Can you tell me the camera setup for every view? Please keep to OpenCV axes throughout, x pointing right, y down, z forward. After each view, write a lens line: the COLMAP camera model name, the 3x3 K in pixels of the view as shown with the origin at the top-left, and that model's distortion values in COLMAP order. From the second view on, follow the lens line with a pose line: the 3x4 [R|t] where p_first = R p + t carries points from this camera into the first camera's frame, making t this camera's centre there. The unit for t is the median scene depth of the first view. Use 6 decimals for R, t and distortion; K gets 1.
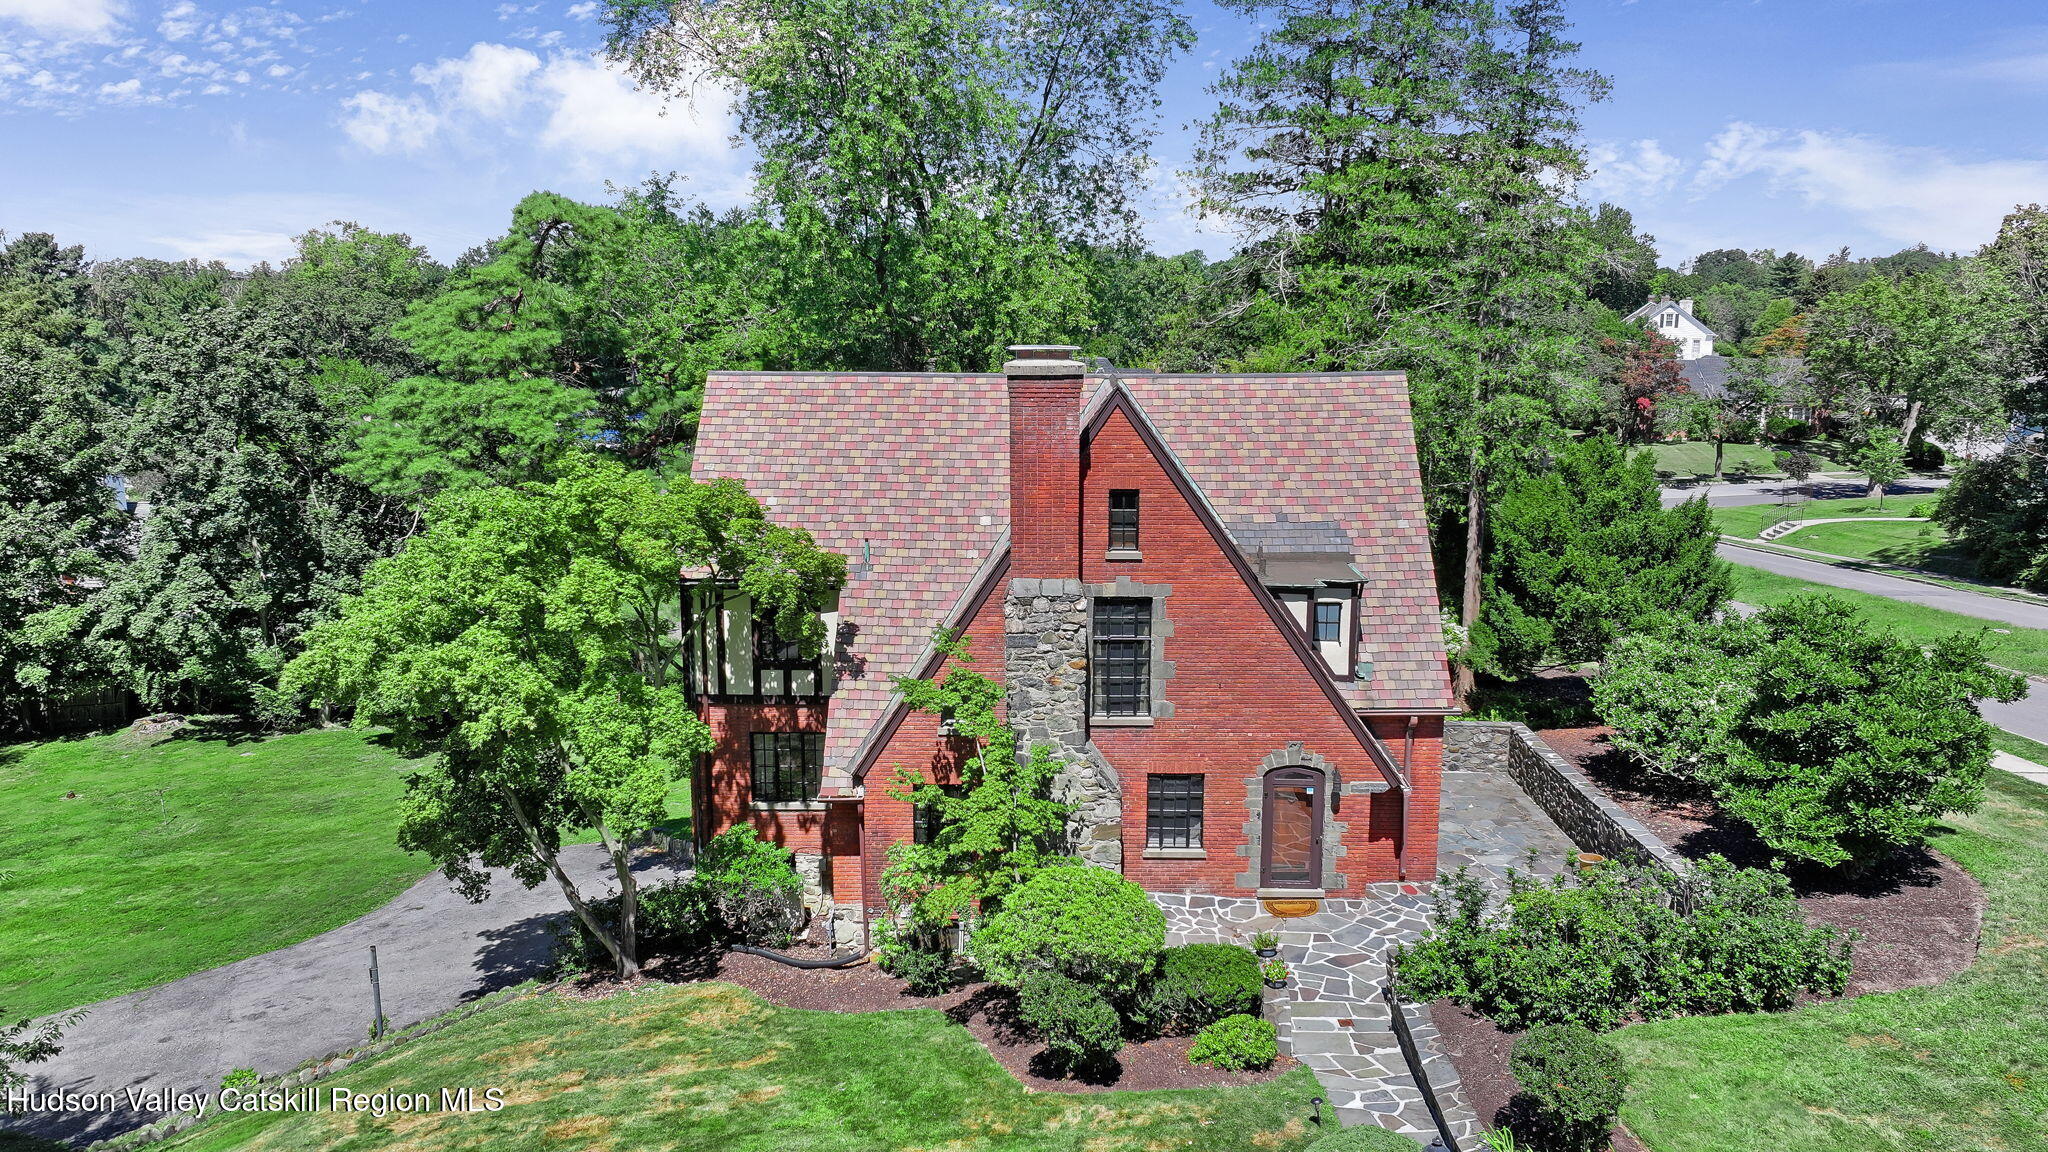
lens RADIAL K [[1444.4, 0, 1029.7], [0, 1444.4, 581.2], [0, 0, 1]] dist [0.003454, -0.010121]
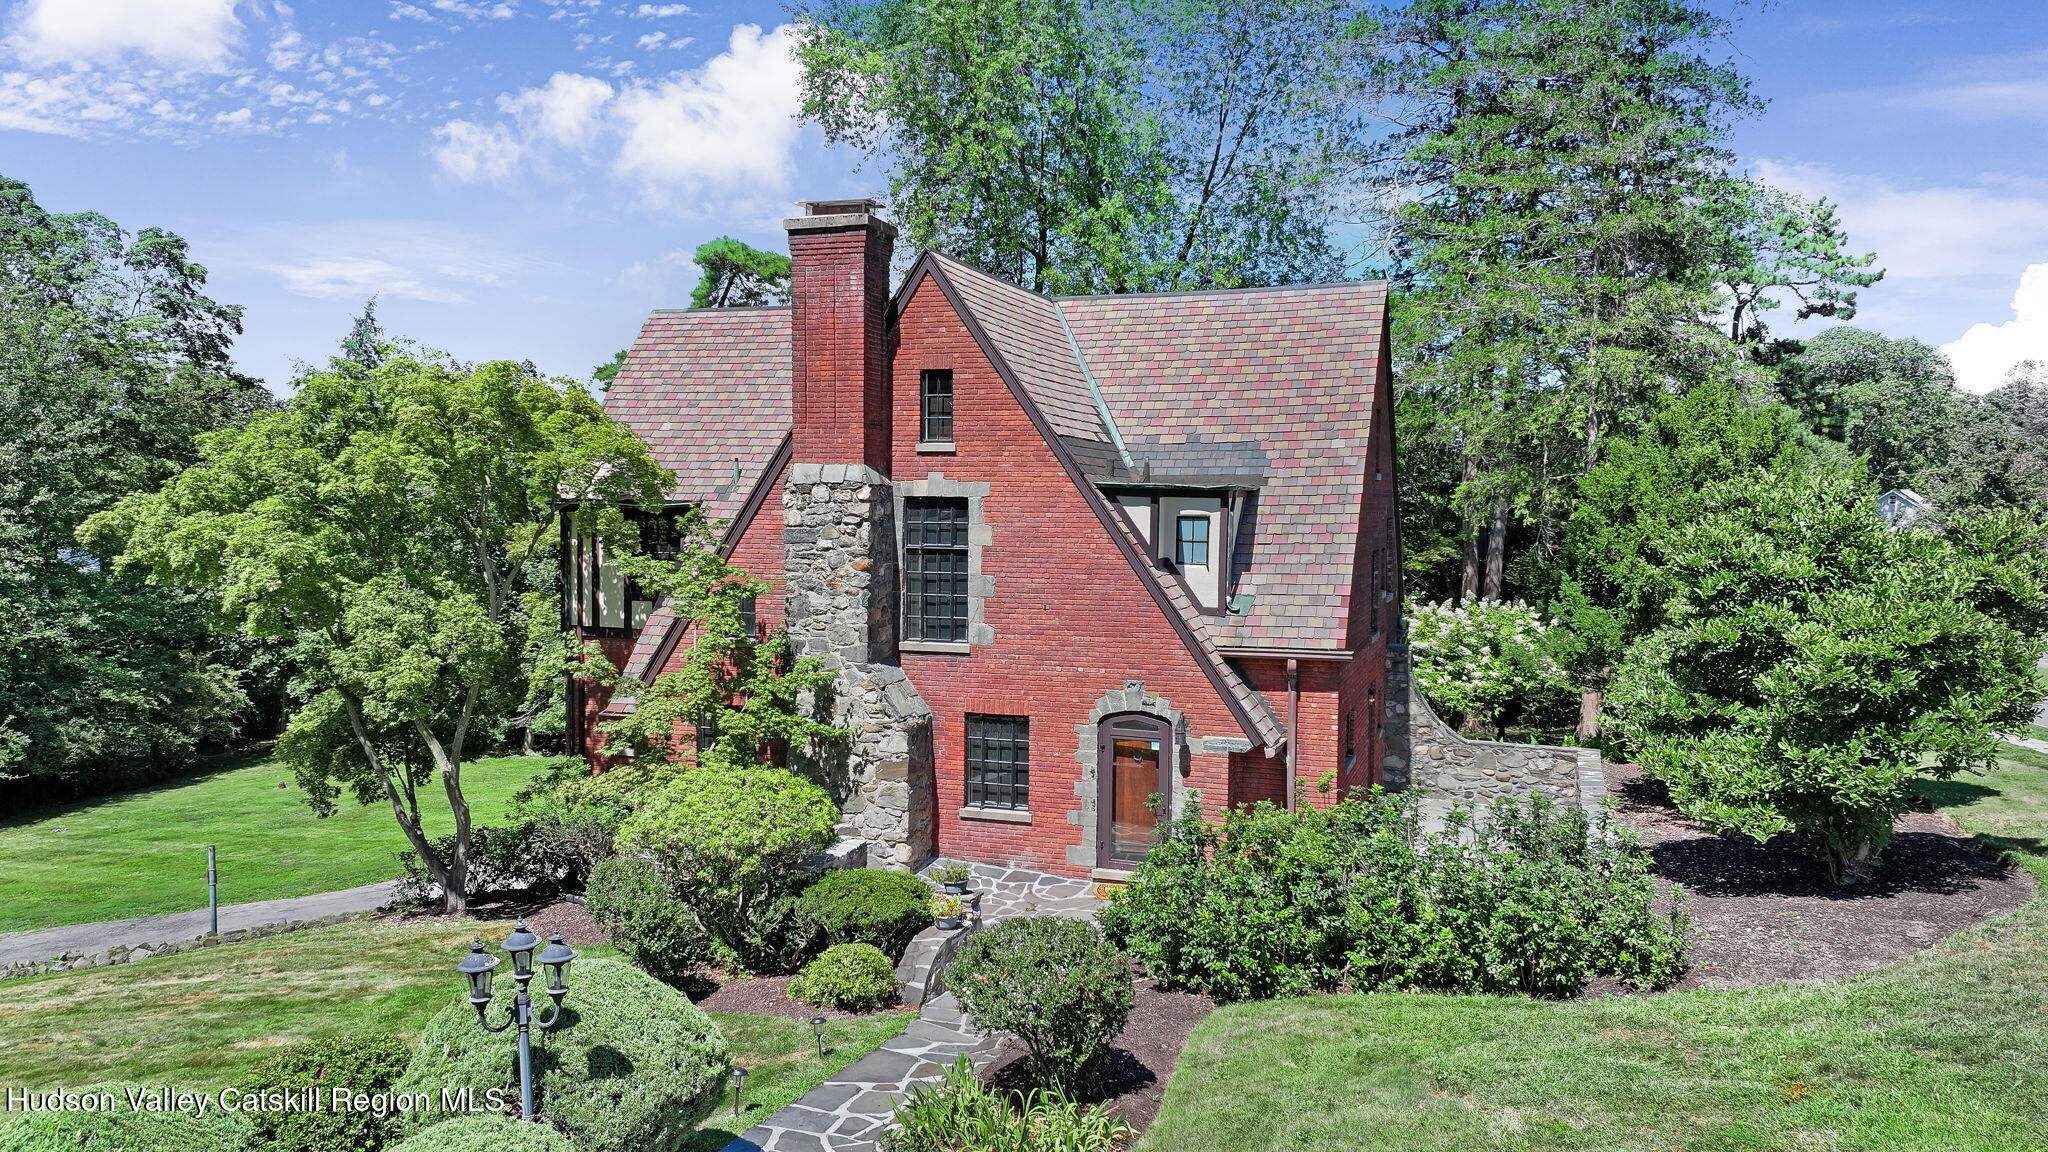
lens RADIAL K [[1444.4, 0, 1020.1], [0, 1444.4, 579.4], [0, 0, 1]] dist [0.003454, -0.010121]
pose [[0.951467, 0.025076, -0.306726, 0.365970], [-0.062190, 0.991779, -0.111832, 0.147865], [0.301400, 0.125480, 0.945205, 0.209288]]
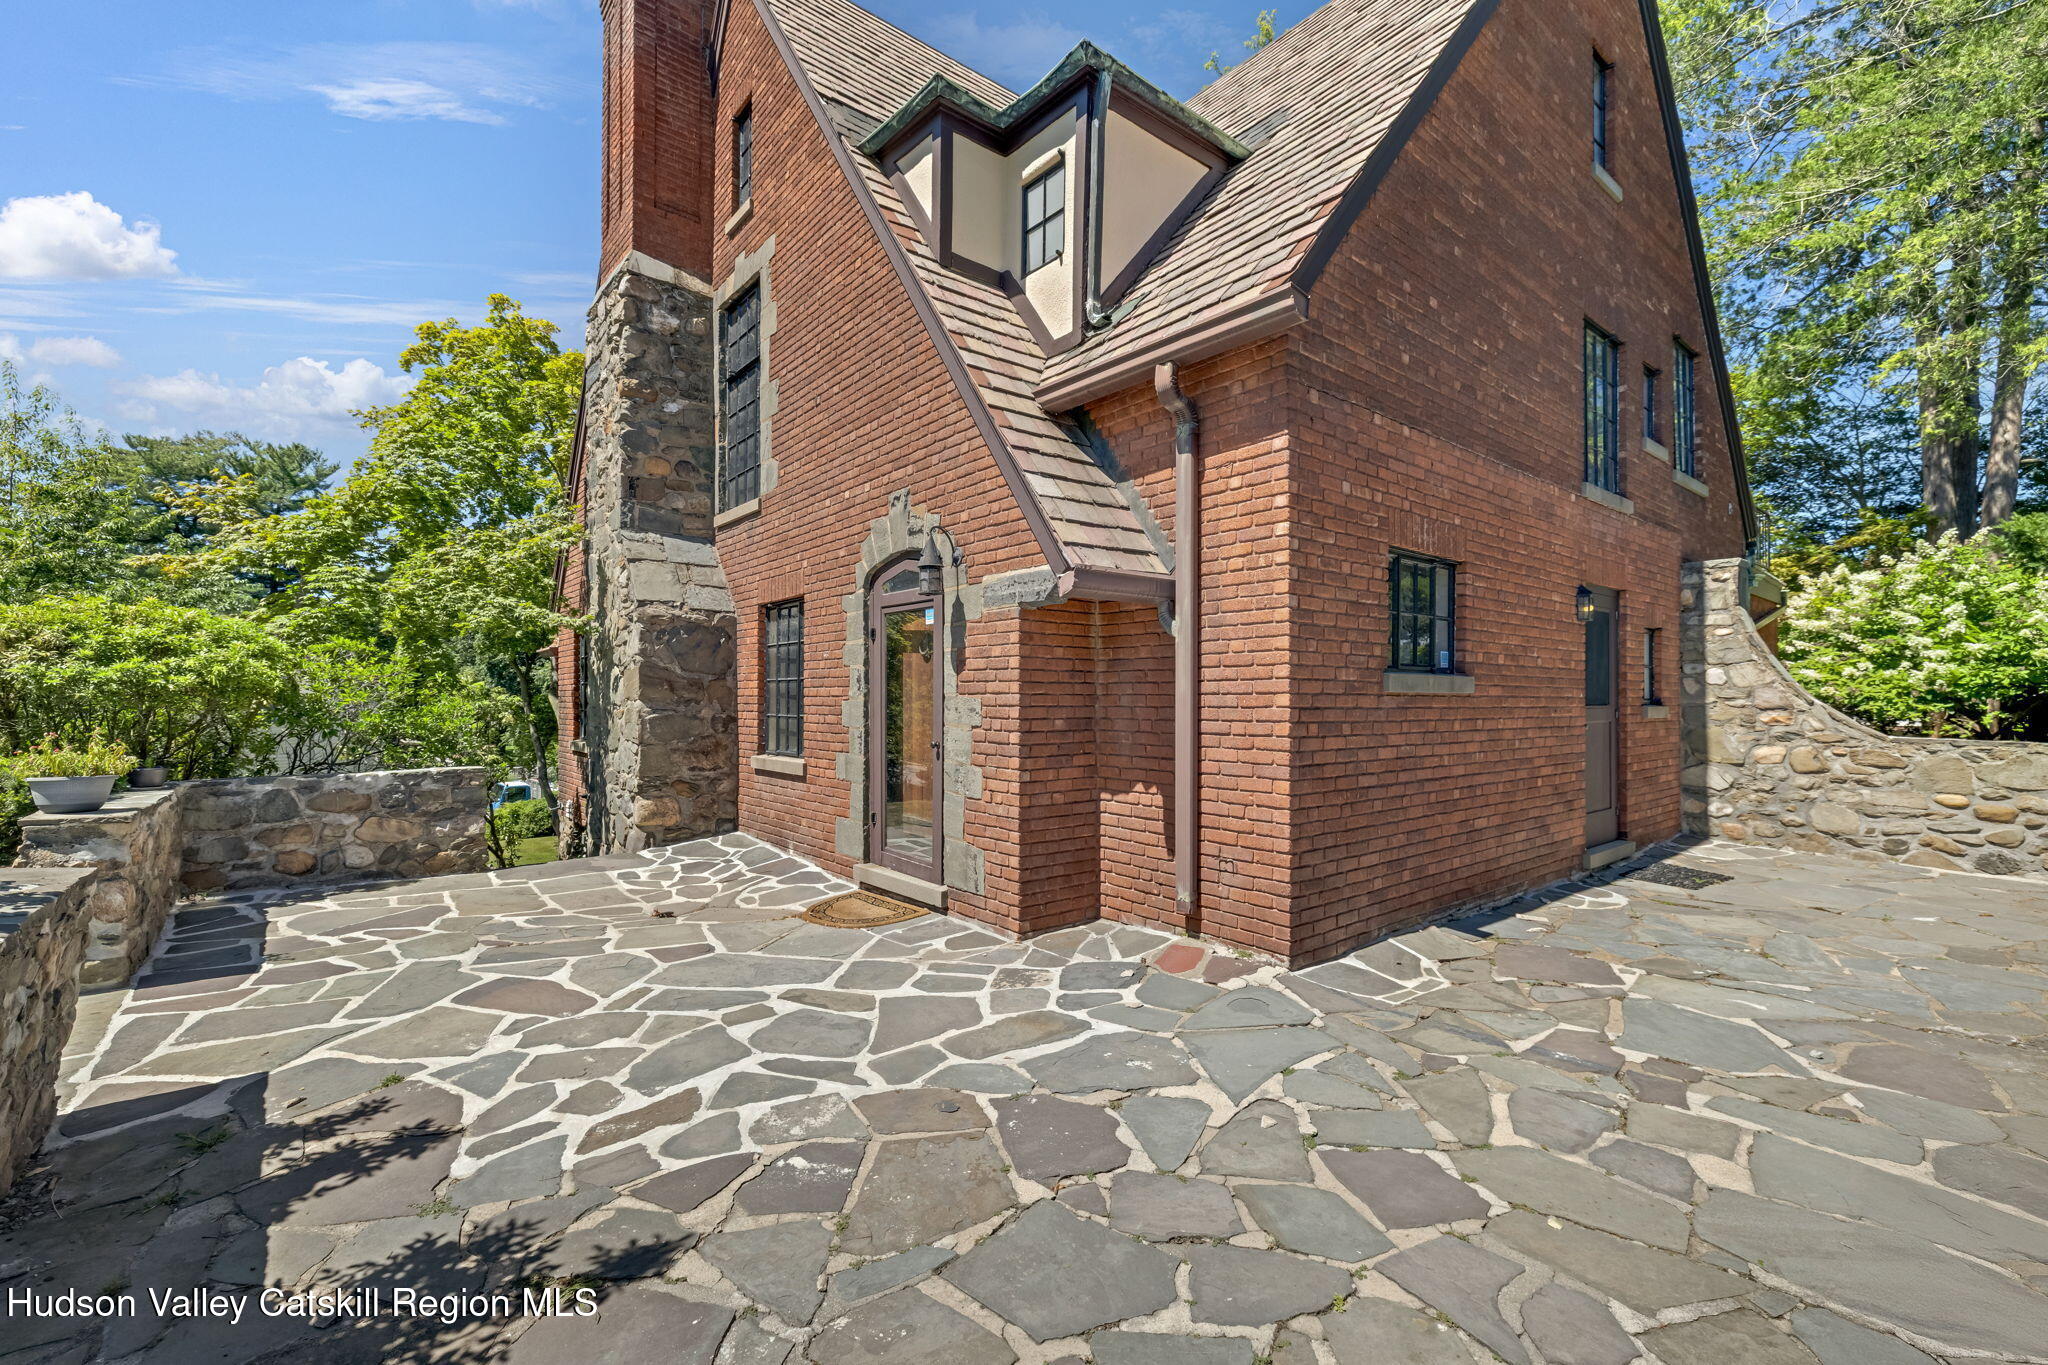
lens RADIAL K [[859.1, 0, 1018.6], [0, 859.1, 691.8], [0, 0, 1]] dist [-0.004271, 0.000030]
pose [[0.646053, -0.005050, -0.763276, 0.387925], [-0.139028, 0.982472, -0.124177, 0.190894], [0.750524, 0.186342, 0.634027, 0.874065]]
